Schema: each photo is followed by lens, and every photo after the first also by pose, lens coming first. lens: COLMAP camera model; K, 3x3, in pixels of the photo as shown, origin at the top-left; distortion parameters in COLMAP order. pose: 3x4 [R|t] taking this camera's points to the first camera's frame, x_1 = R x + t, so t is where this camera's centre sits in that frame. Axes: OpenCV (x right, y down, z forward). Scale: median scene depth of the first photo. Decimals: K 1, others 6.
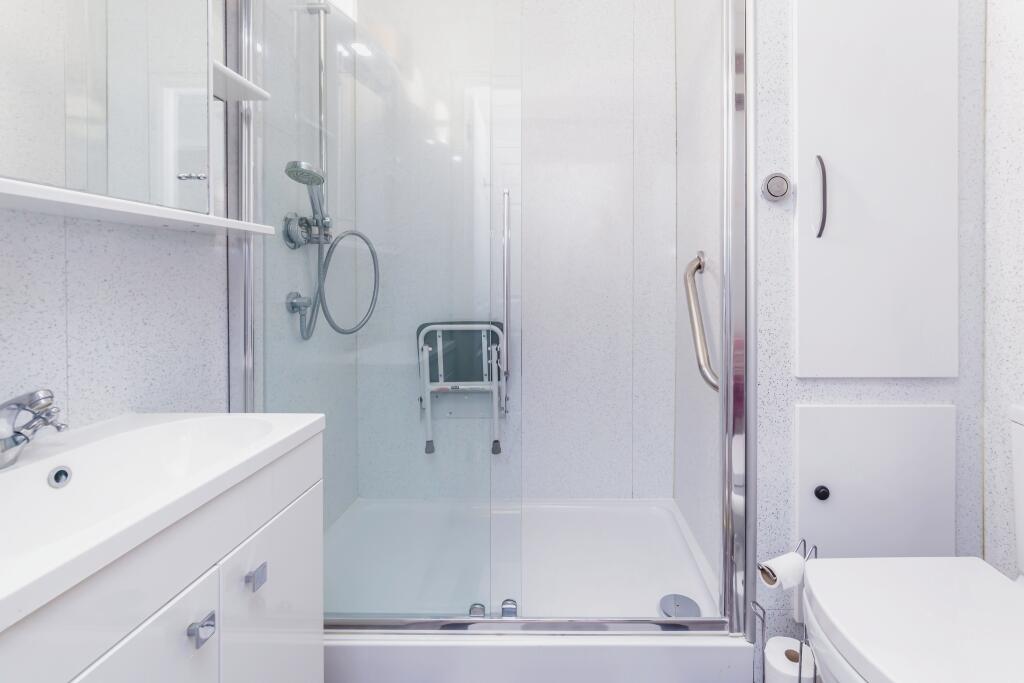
lens RADIAL K [[485.4, 0, 512.1], [0, 485.4, 291.3], [0, 0, 1]] dist [0.000249, 0.000385]
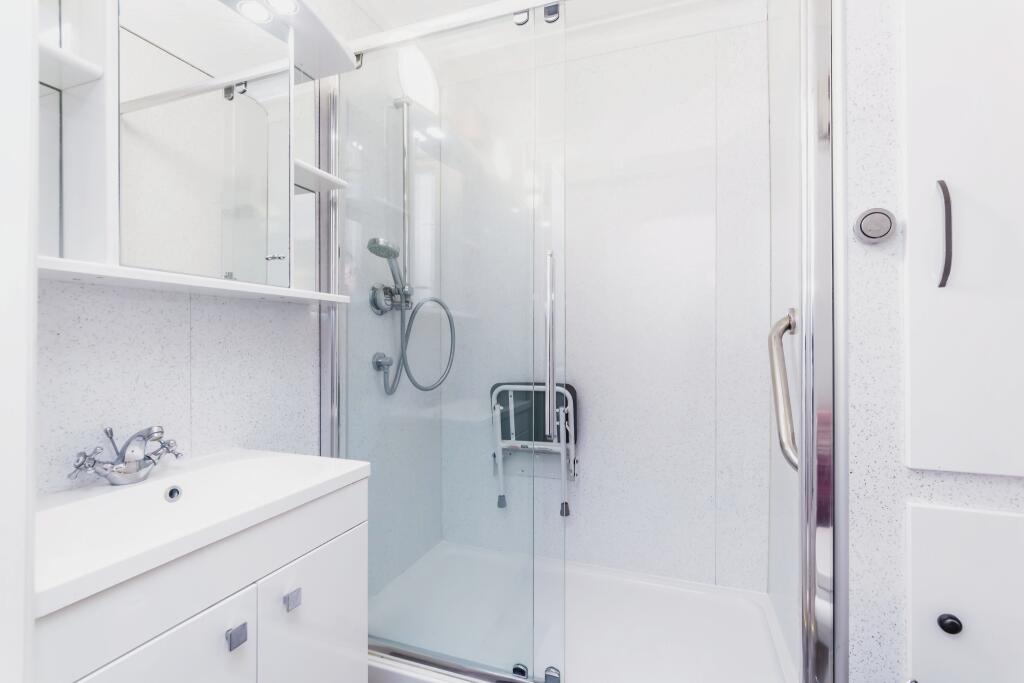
lens RADIAL K [[455.4, 0, 520.8], [0, 455.4, 347.5], [0, 0, 1]] dist [0.000938, 0.001767]
pose [[0.944393, 0.004970, -0.328780, 0.233313], [-0.007919, 0.999940, -0.007632, -0.005070], [0.328722, 0.009812, 0.944376, 0.100435]]
